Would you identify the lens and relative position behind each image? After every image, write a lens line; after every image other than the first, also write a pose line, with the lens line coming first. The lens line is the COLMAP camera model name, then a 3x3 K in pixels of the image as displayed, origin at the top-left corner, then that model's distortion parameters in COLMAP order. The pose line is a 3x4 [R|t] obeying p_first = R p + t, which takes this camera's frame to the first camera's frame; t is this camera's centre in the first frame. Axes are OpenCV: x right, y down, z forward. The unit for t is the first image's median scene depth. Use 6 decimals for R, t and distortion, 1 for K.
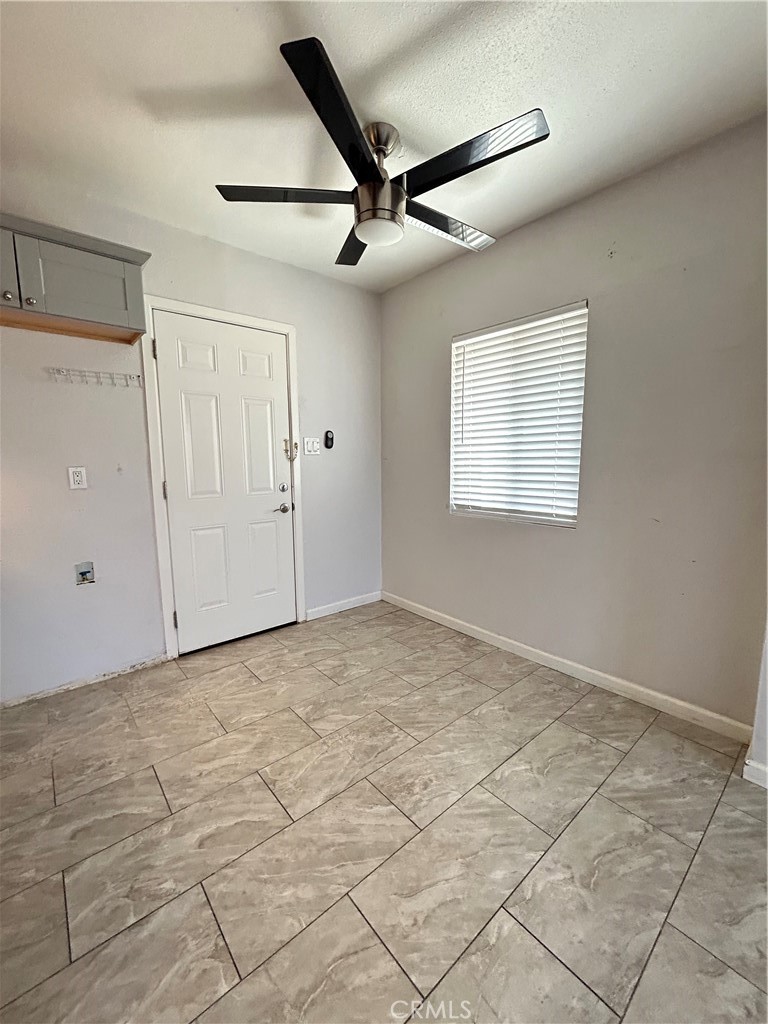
lens RADIAL K [[413.5, 0, 384.0], [0, 413.5, 512.0], [0, 0, 1]] dist [0.000870, 0.000171]
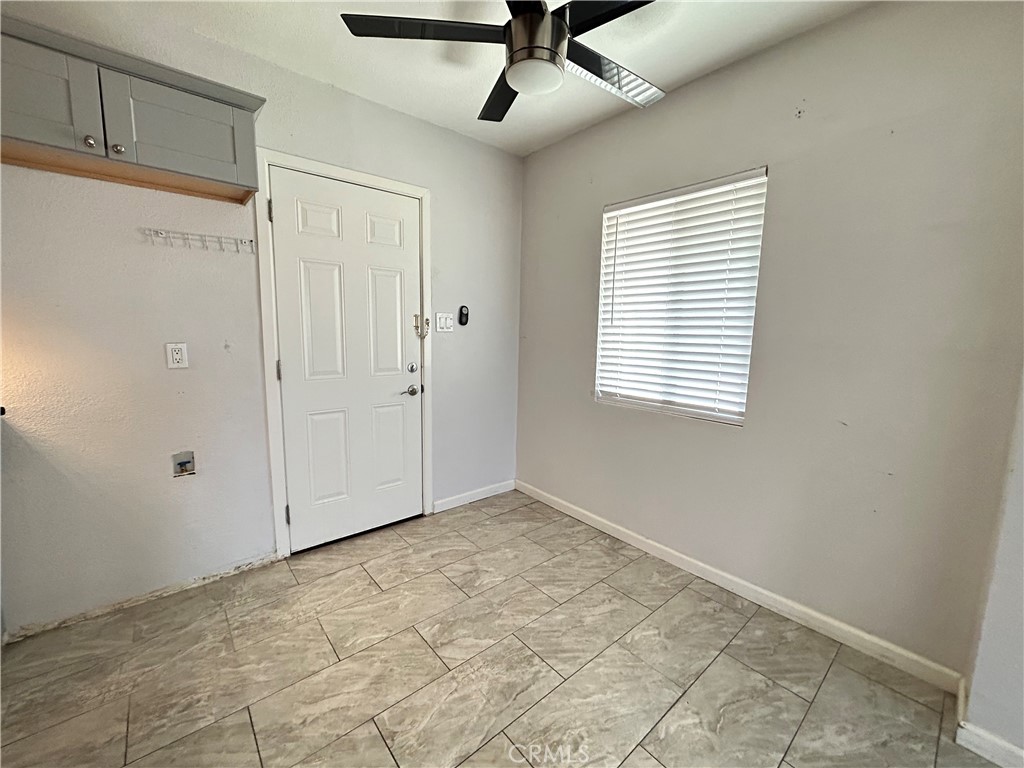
lens RADIAL K [[413.5, 0, 512.2], [0, 413.5, 383.2], [0, 0, 1]] dist [0.000870, 0.000171]
pose [[0.999671, 0.025598, 0.001835, -0.034868], [-0.025602, 0.999671, 0.001840, -0.045149], [-0.001787, -0.001886, 0.999997, 0.129098]]
